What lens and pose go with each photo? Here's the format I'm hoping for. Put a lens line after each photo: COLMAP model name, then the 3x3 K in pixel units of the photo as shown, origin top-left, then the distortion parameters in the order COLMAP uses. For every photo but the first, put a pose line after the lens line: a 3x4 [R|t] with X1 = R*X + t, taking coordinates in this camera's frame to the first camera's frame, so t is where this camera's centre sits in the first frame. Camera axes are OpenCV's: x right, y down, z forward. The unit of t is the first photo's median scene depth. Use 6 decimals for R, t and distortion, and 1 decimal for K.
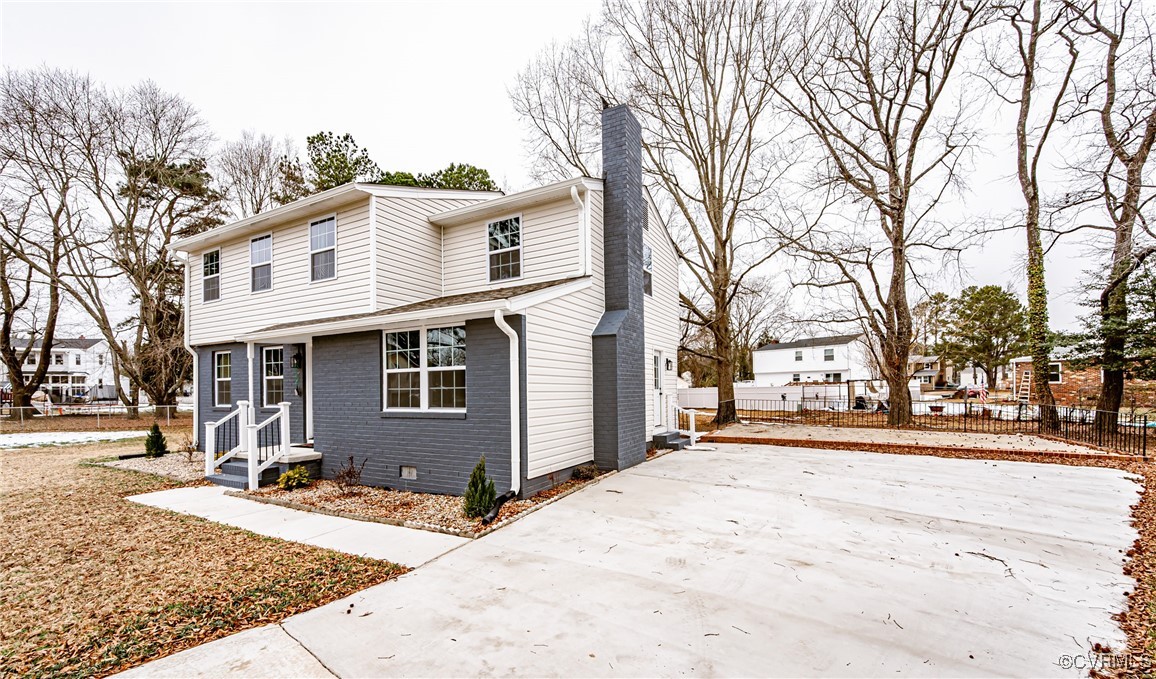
lens RADIAL K [[467.5, 0, 573.8], [0, 467.5, 391.1], [0, 0, 1]] dist [0.001114, -0.000198]
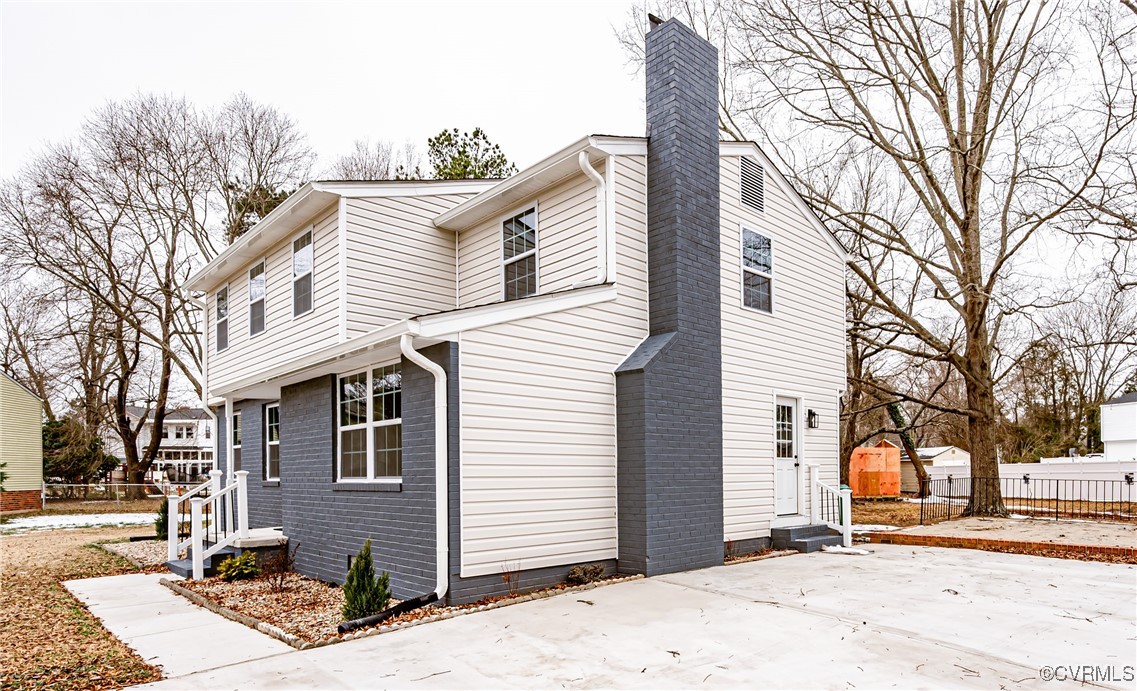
lens RADIAL K [[674.4, 0, 662.9], [0, 674.4, 476.2], [0, 0, 1]] dist [-0.001104, 0.000662]
pose [[0.967028, 0.003804, -0.254642, 0.325546], [-0.002588, 0.999984, 0.005110, 0.022715], [0.254657, -0.004283, 0.967022, 0.075804]]
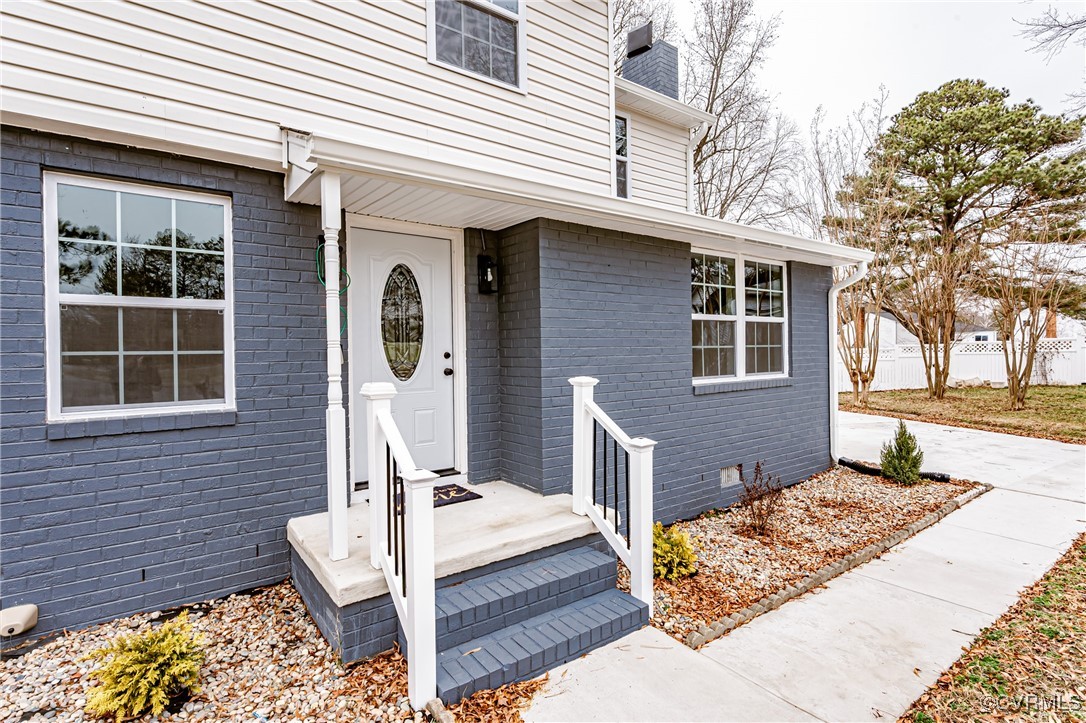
lens RADIAL K [[545.1, 0, 544.9], [0, 545.1, 352.8], [0, 0, 1]] dist [0.001048, 0.000209]
pose [[0.415133, 0.004173, 0.909751, -0.957169], [0.008231, 0.999931, -0.008343, 0.006275], [-0.909723, 0.010952, 0.415071, 0.767641]]
